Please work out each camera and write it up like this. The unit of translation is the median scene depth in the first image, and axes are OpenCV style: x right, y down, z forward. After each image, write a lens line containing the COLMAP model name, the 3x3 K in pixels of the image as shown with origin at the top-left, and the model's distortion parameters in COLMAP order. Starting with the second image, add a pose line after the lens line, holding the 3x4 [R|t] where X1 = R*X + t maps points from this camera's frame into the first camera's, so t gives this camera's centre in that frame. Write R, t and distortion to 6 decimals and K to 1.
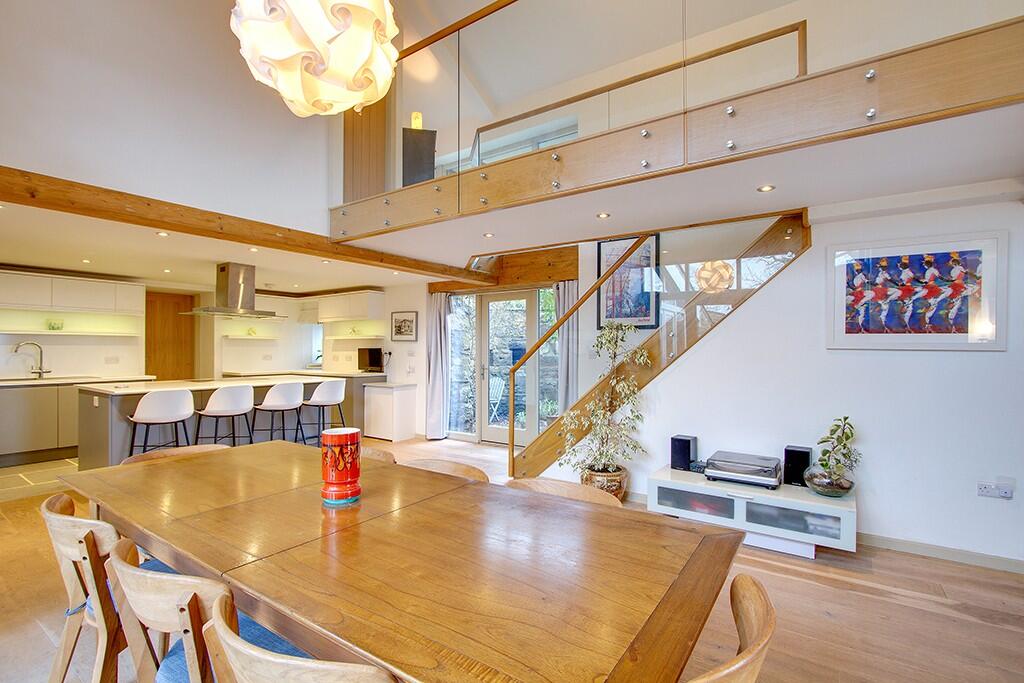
lens RADIAL K [[469.5, 0, 512.1], [0, 469.5, 347.0], [0, 0, 1]] dist [-0.017843, 0.000234]
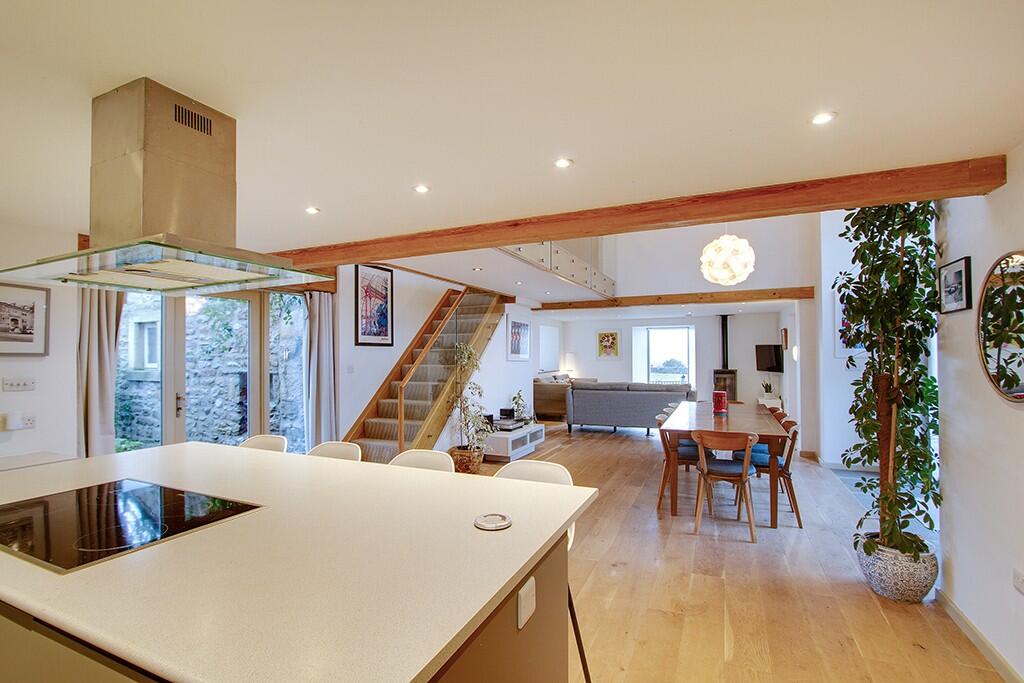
lens RADIAL K [[469.5, 0, 511.4], [0, 469.5, 347.3], [0, 0, 1]] dist [-0.017843, 0.000234]
pose [[-0.170318, 0.014546, 0.985282, -0.934180], [-0.001067, 0.999888, -0.014946, -0.017661], [-0.985389, -0.003597, -0.170284, 0.852016]]
